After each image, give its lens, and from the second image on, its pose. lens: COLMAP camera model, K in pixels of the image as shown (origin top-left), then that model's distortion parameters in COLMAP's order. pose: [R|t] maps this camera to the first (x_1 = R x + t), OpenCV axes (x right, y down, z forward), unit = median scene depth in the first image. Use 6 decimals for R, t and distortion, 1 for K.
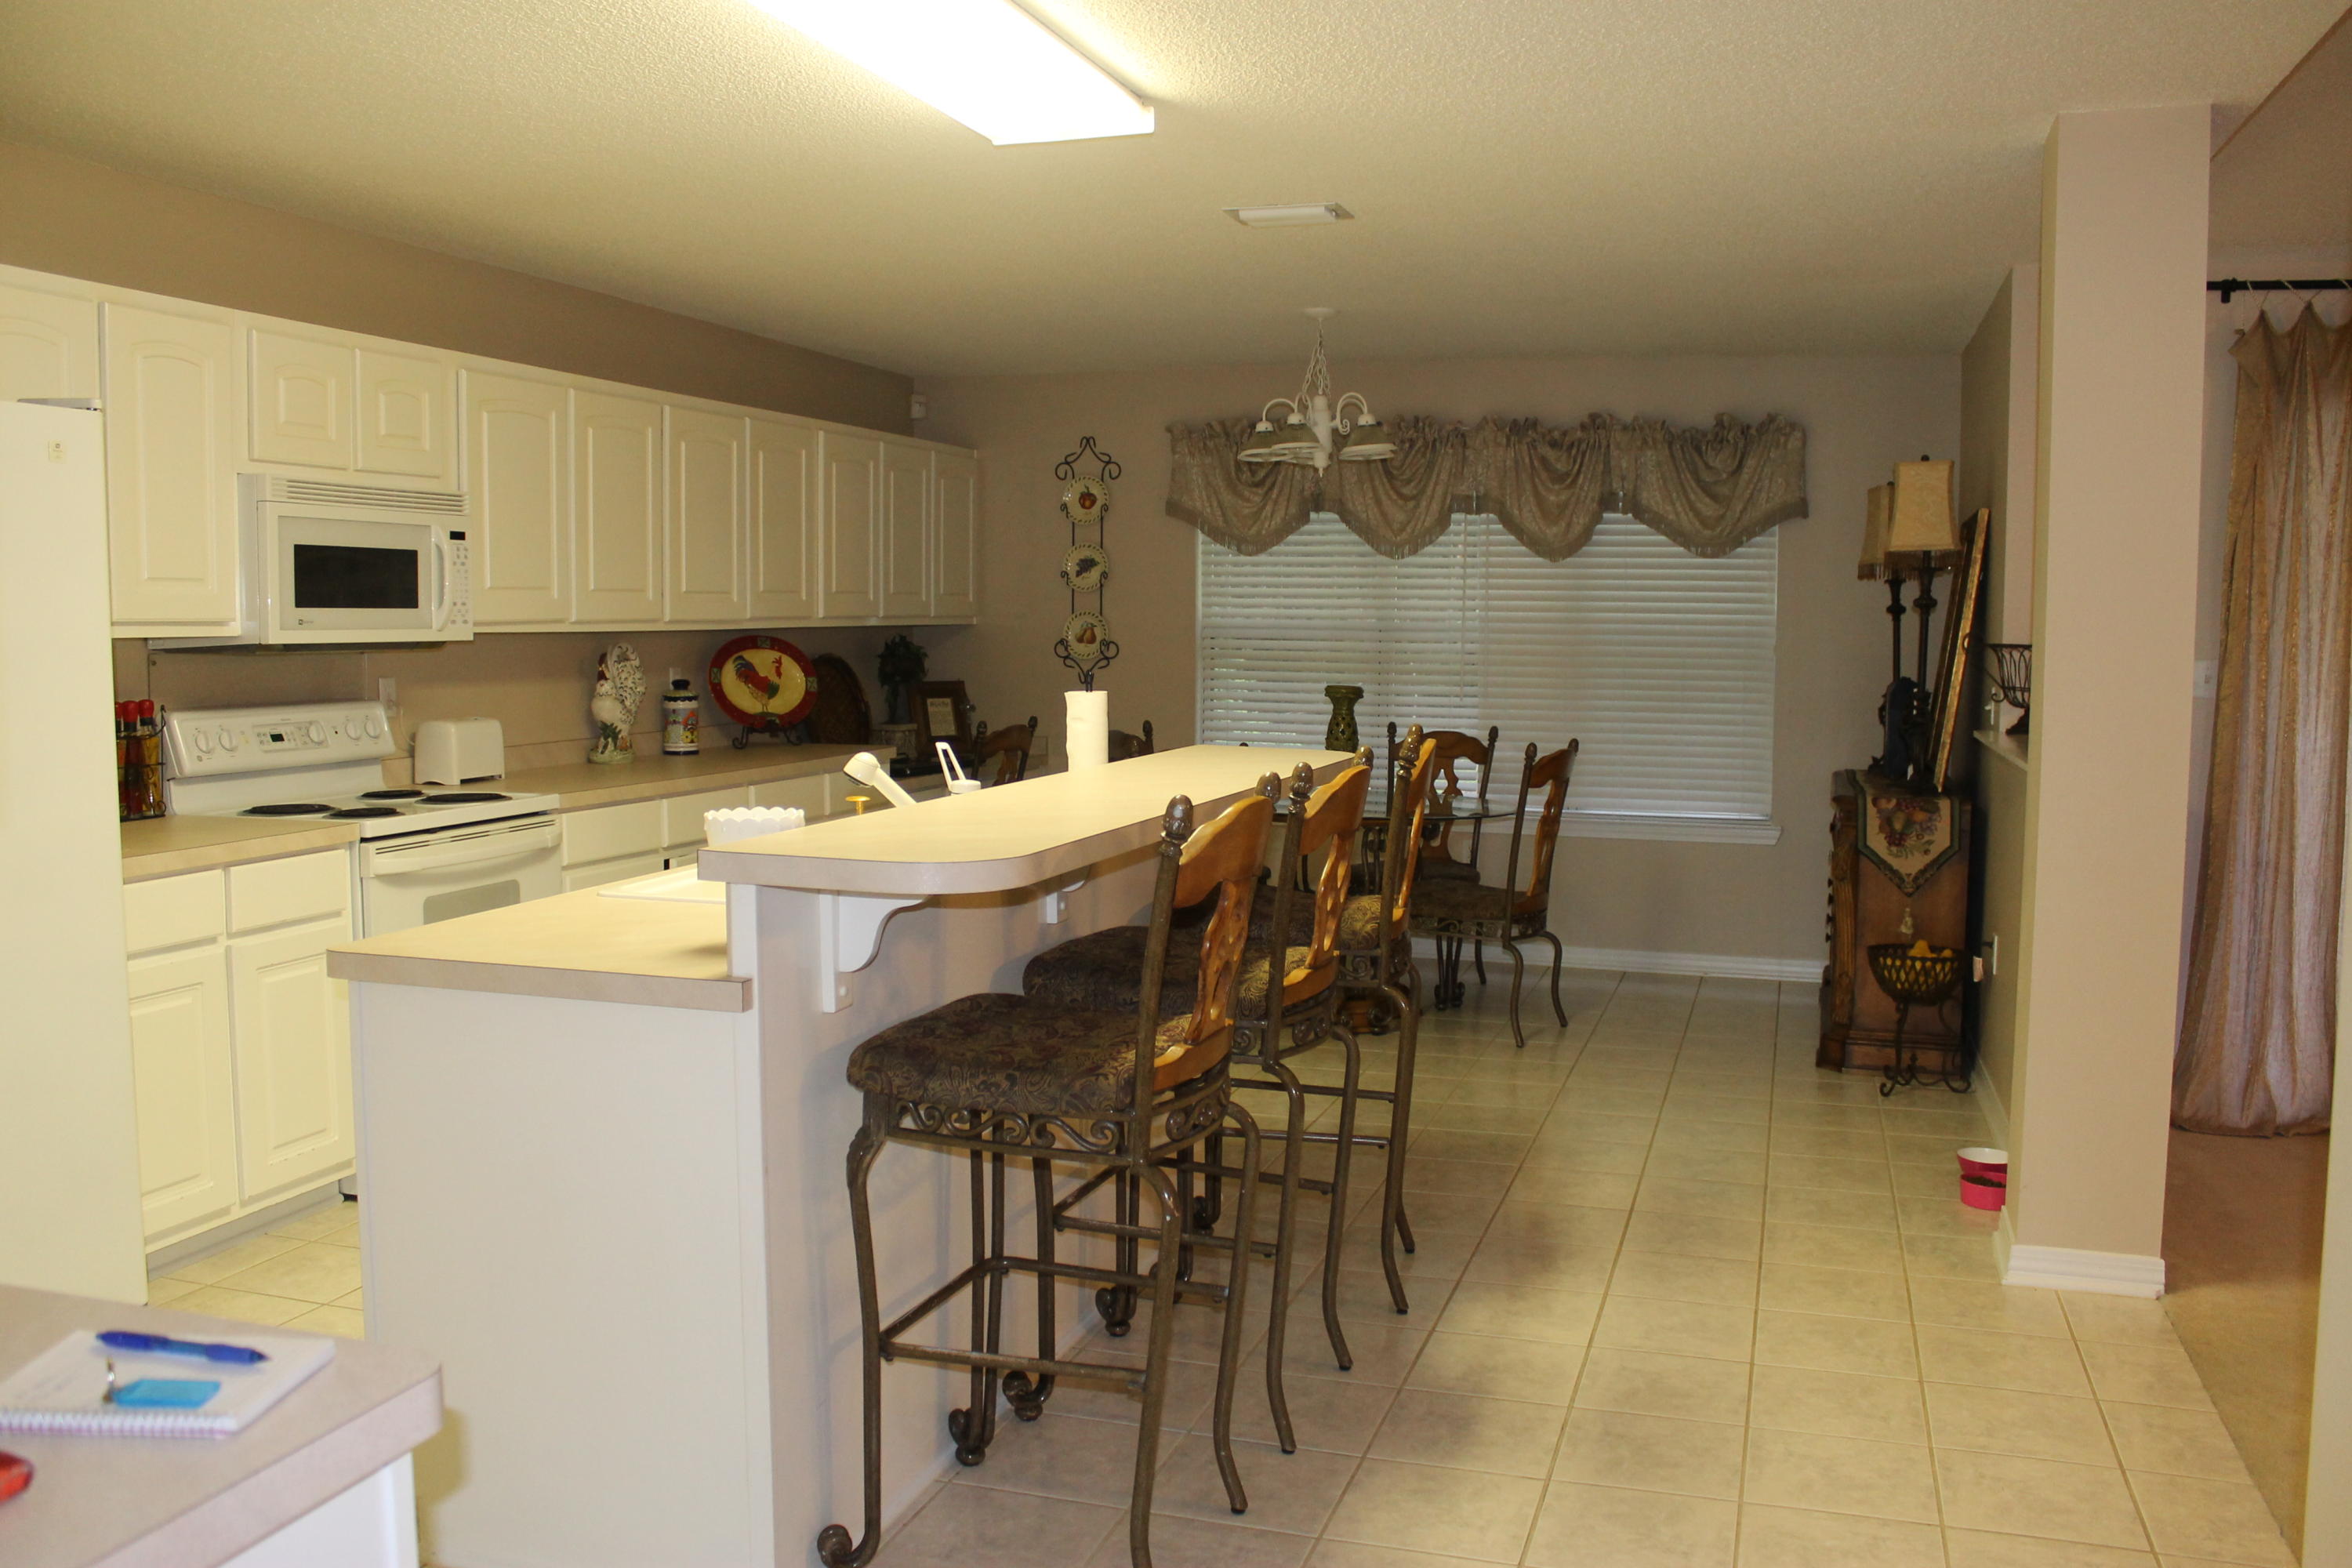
lens RADIAL K [[1929.8, 0, 1220.7], [0, 1929.8, 787.4], [0, 0, 1]] dist [-0.167469, 0.163021]
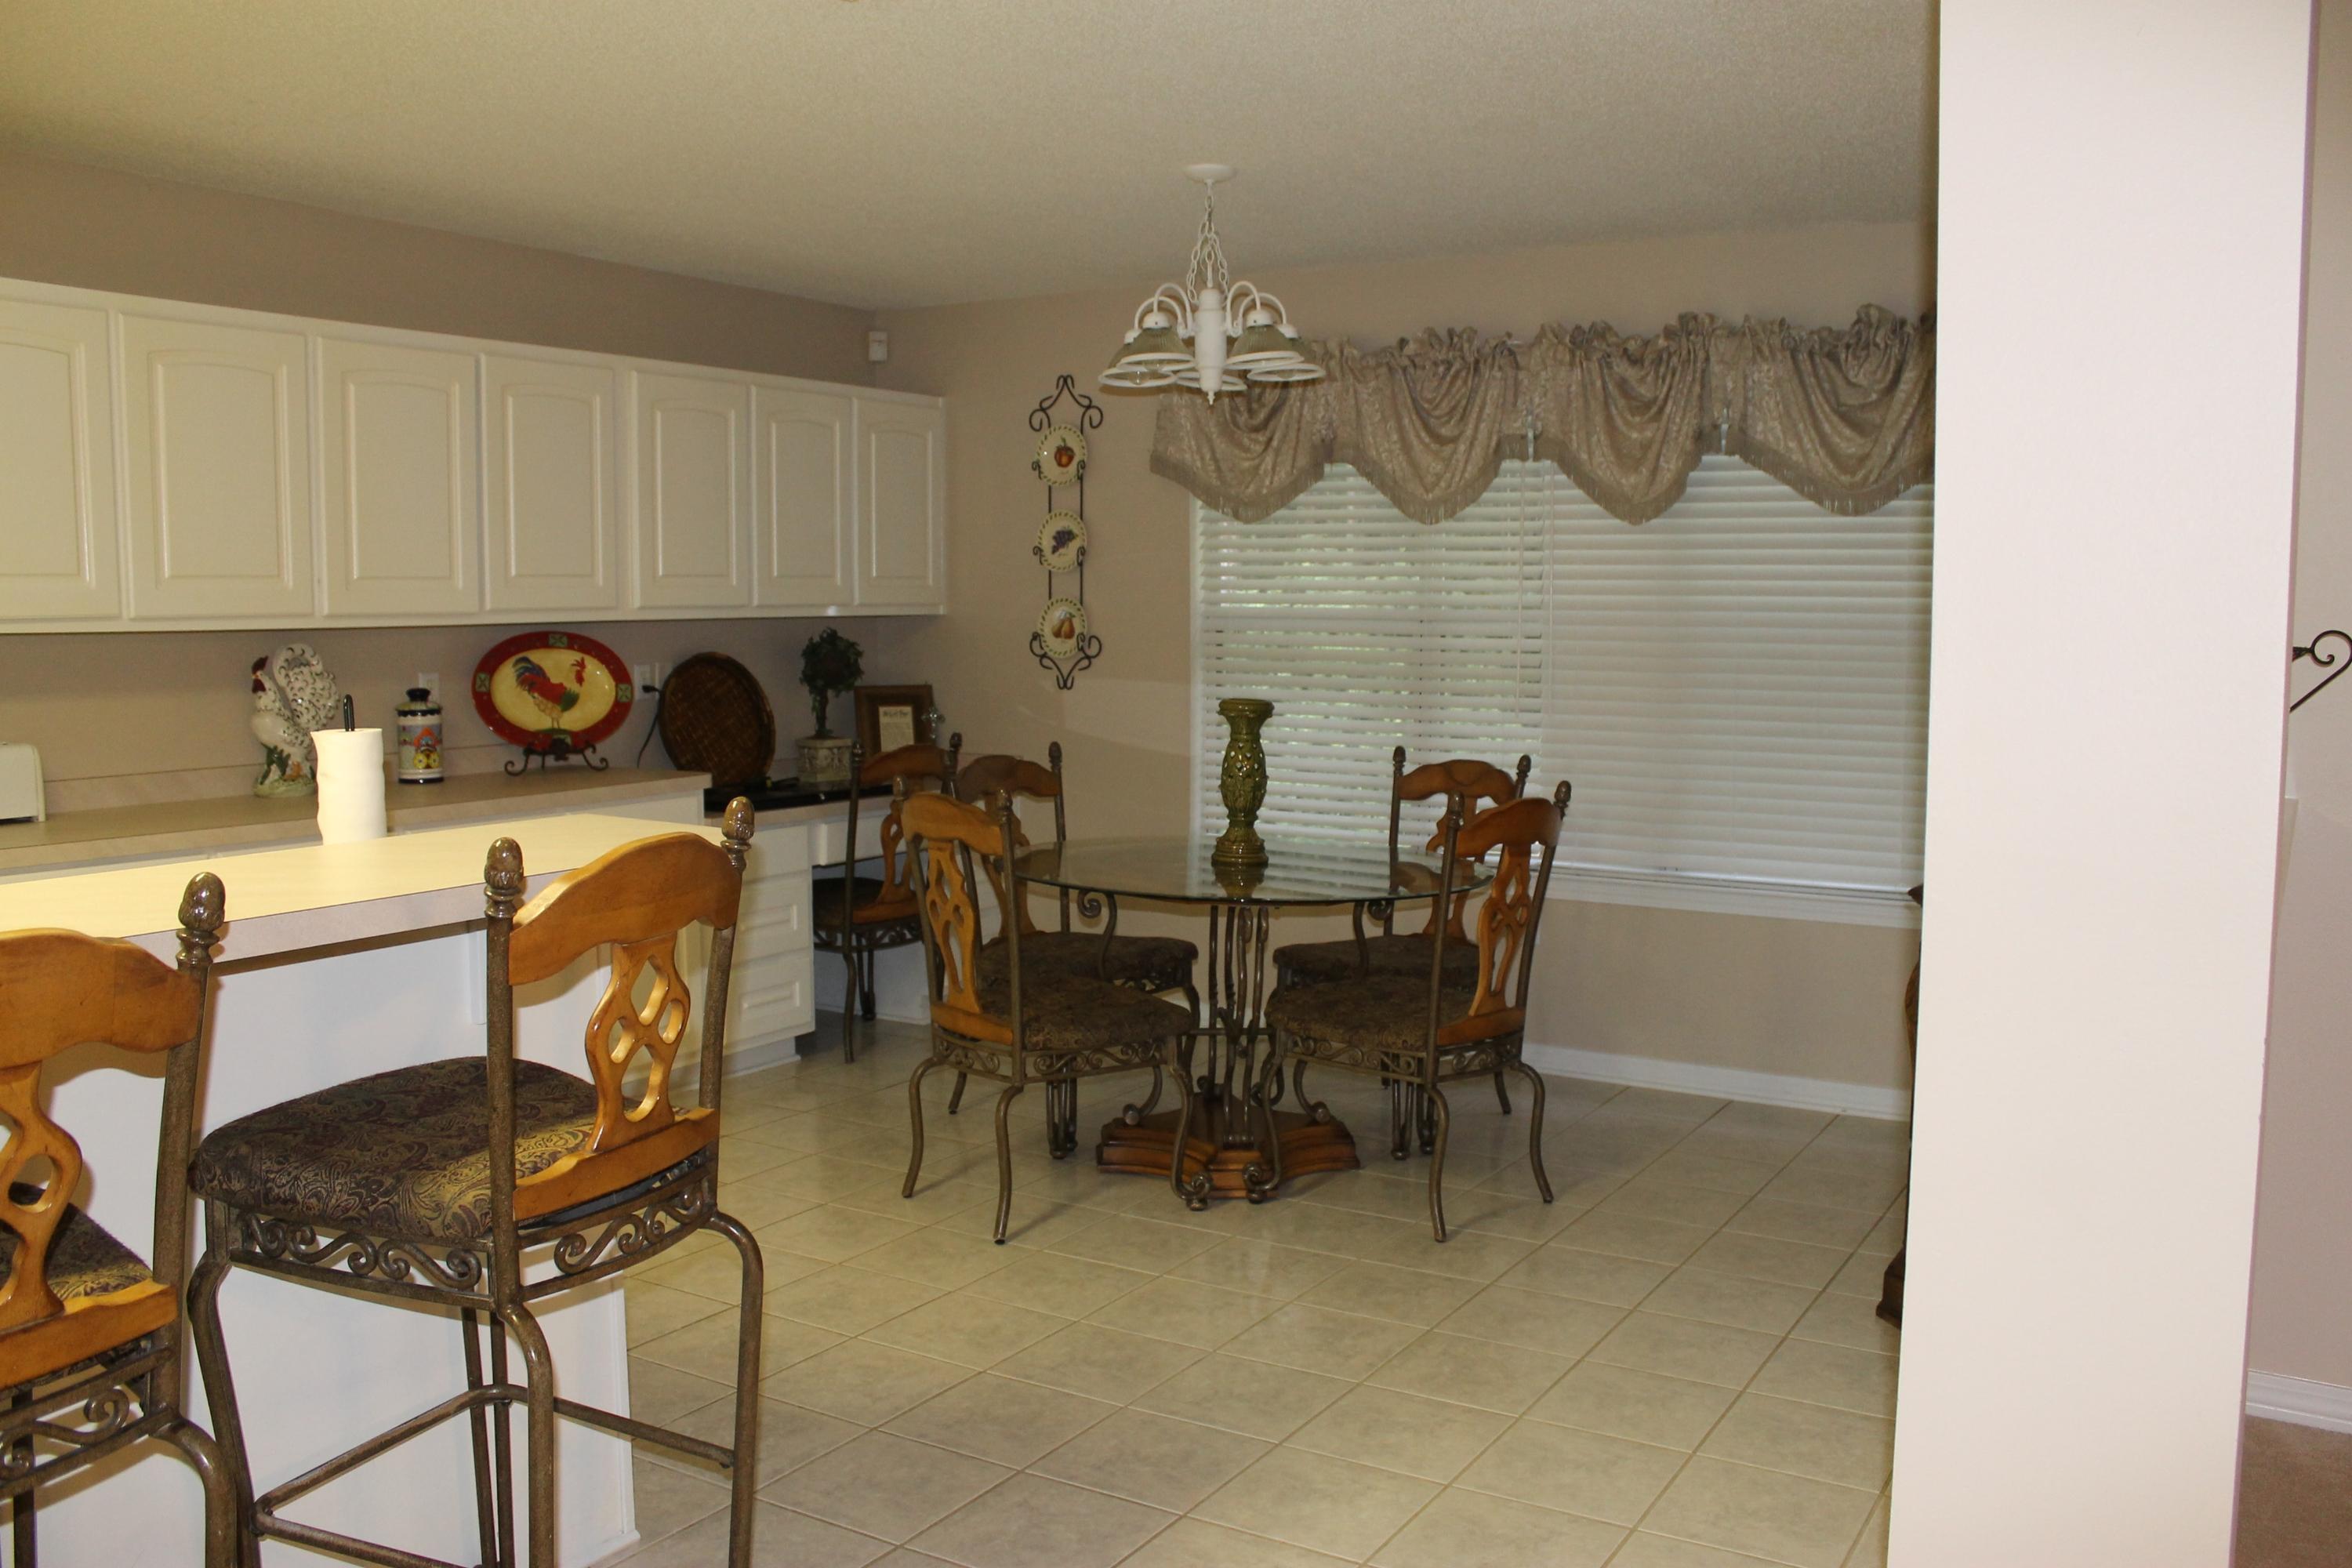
lens RADIAL K [[1936.1, 0, 1187.3], [0, 1936.1, 786.5], [0, 0, 1]] dist [-0.172145, 0.160317]
pose [[0.969279, 0.017052, -0.245371, 0.192820], [-0.015799, 0.999850, 0.007077, -0.022782], [0.245455, -0.002983, 0.969403, 0.272316]]
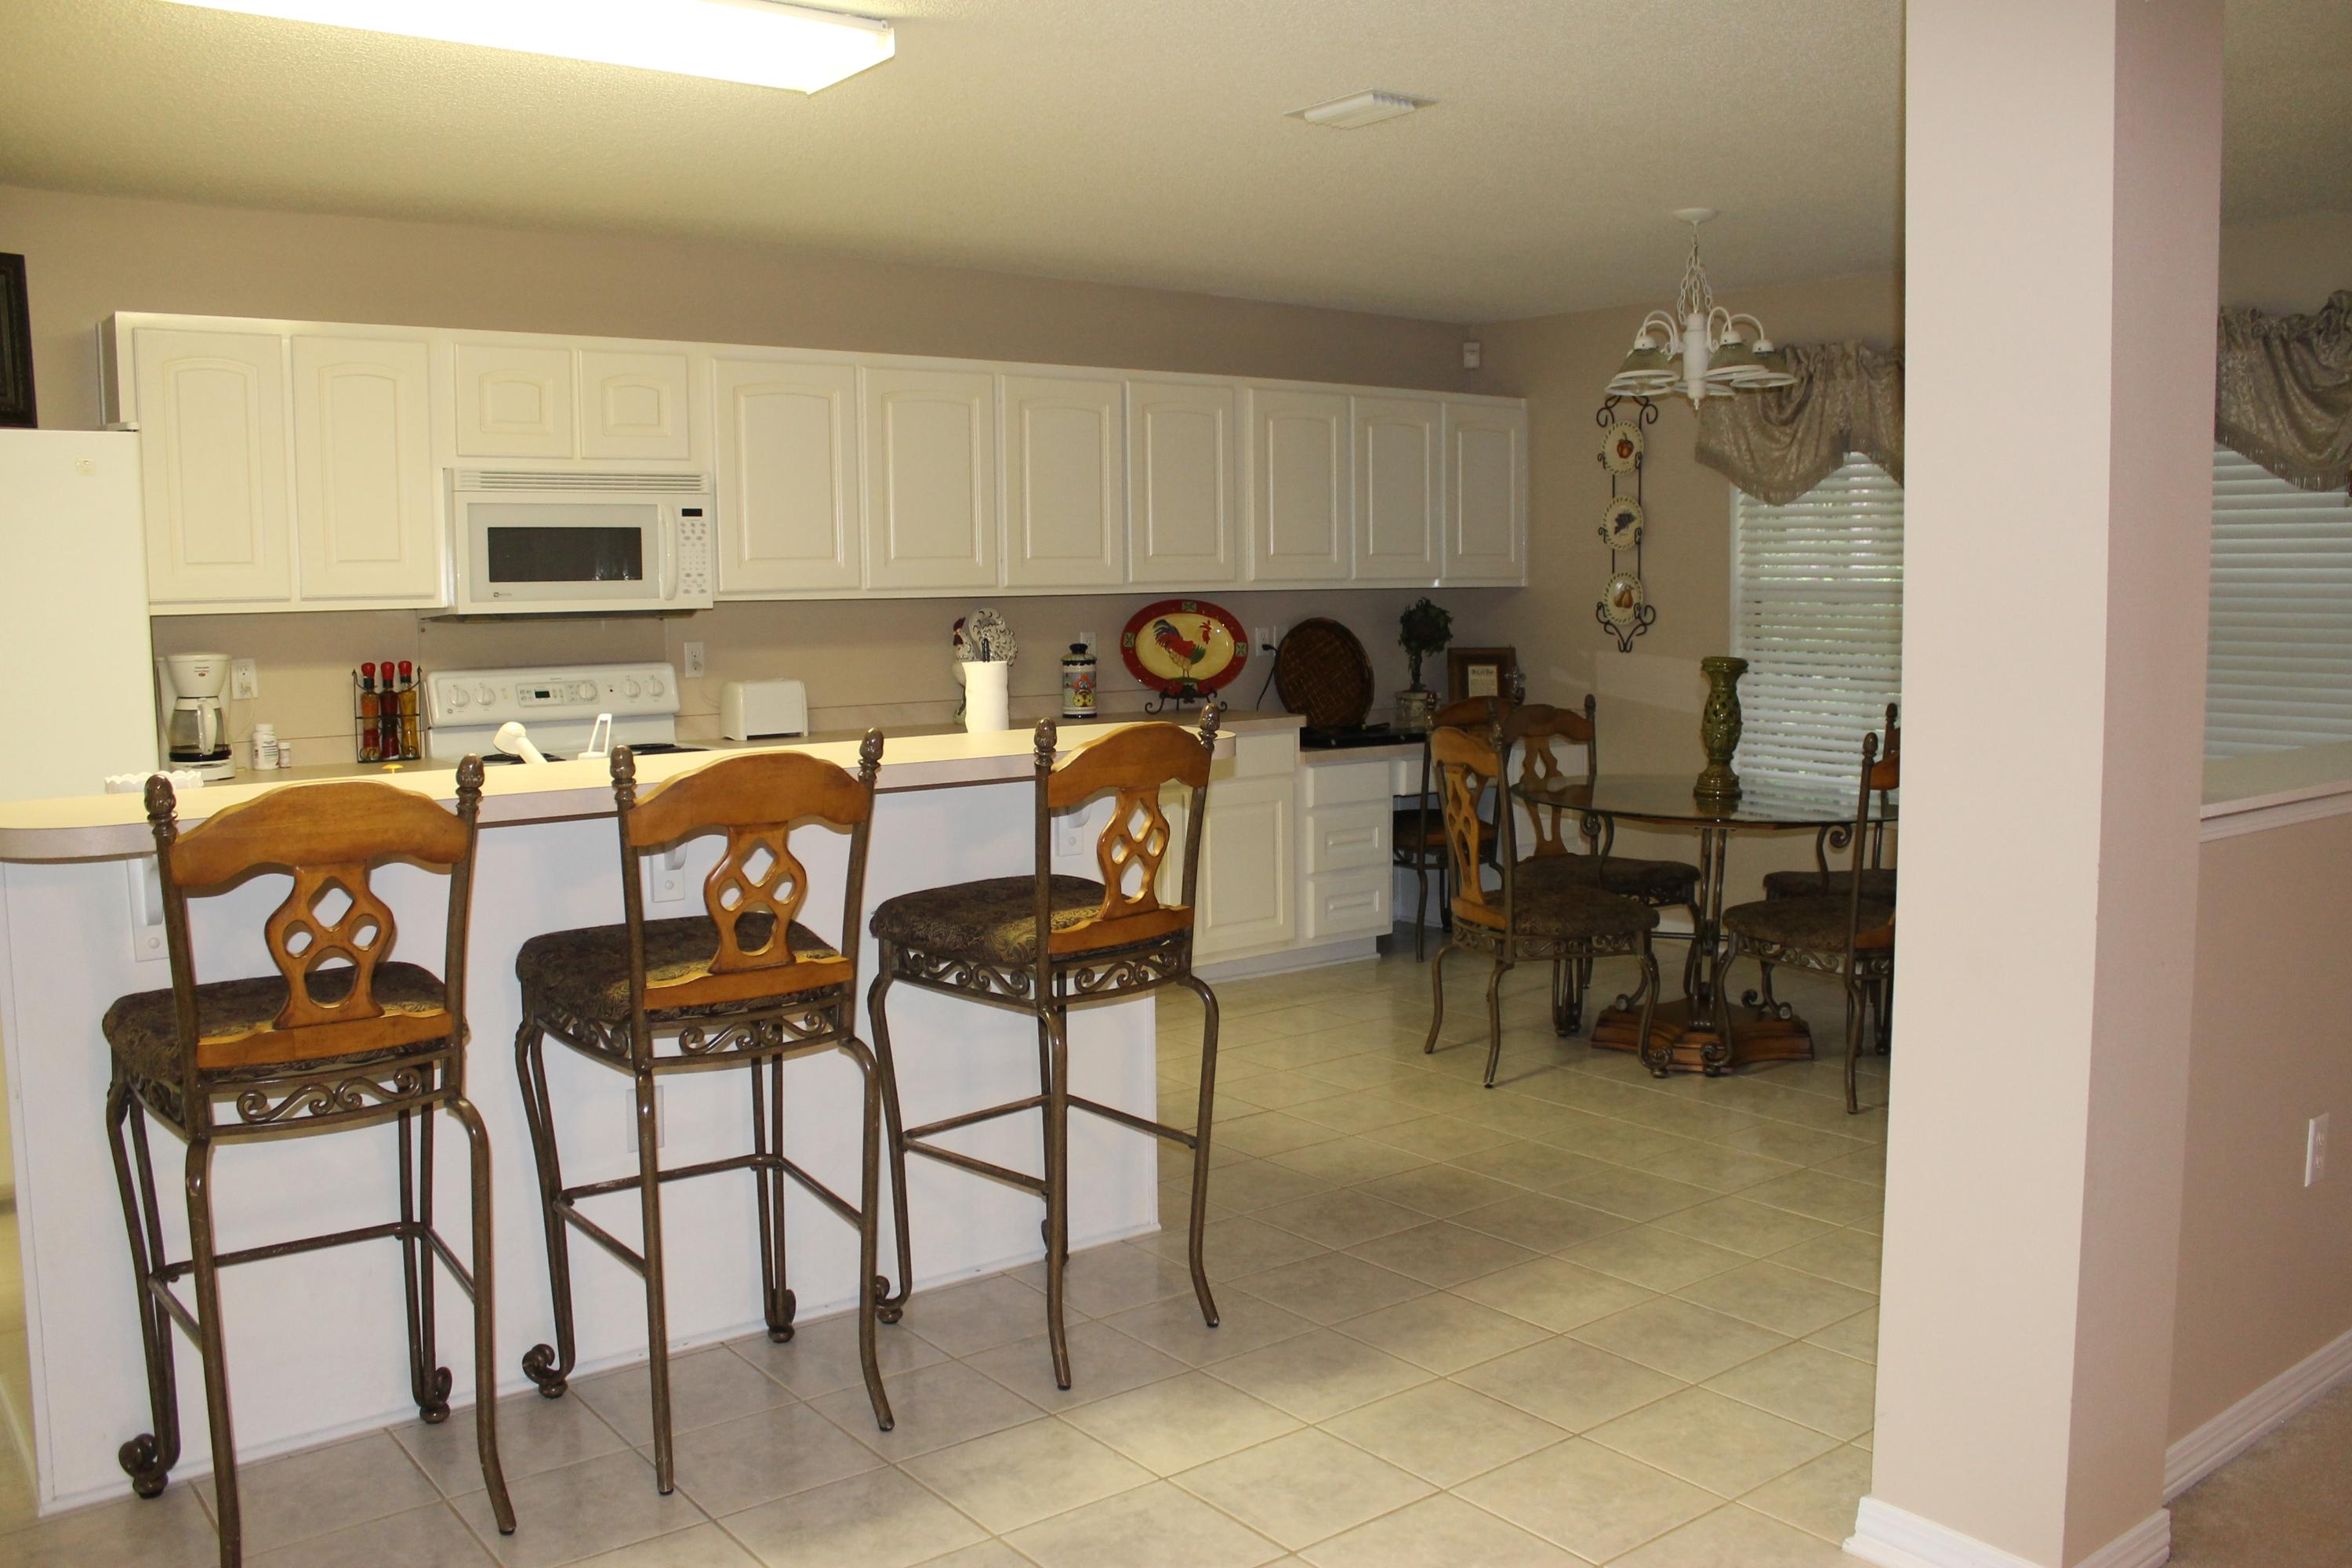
lens RADIAL K [[1929.8, 0, 1220.7], [0, 1929.8, 787.4], [0, 0, 1]] dist [-0.167469, 0.163021]
pose [[0.827077, 0.046660, -0.560148, 0.310930], [-0.035882, 0.998899, 0.030227, -0.011995], [0.560941, -0.004901, 0.827841, 0.166247]]
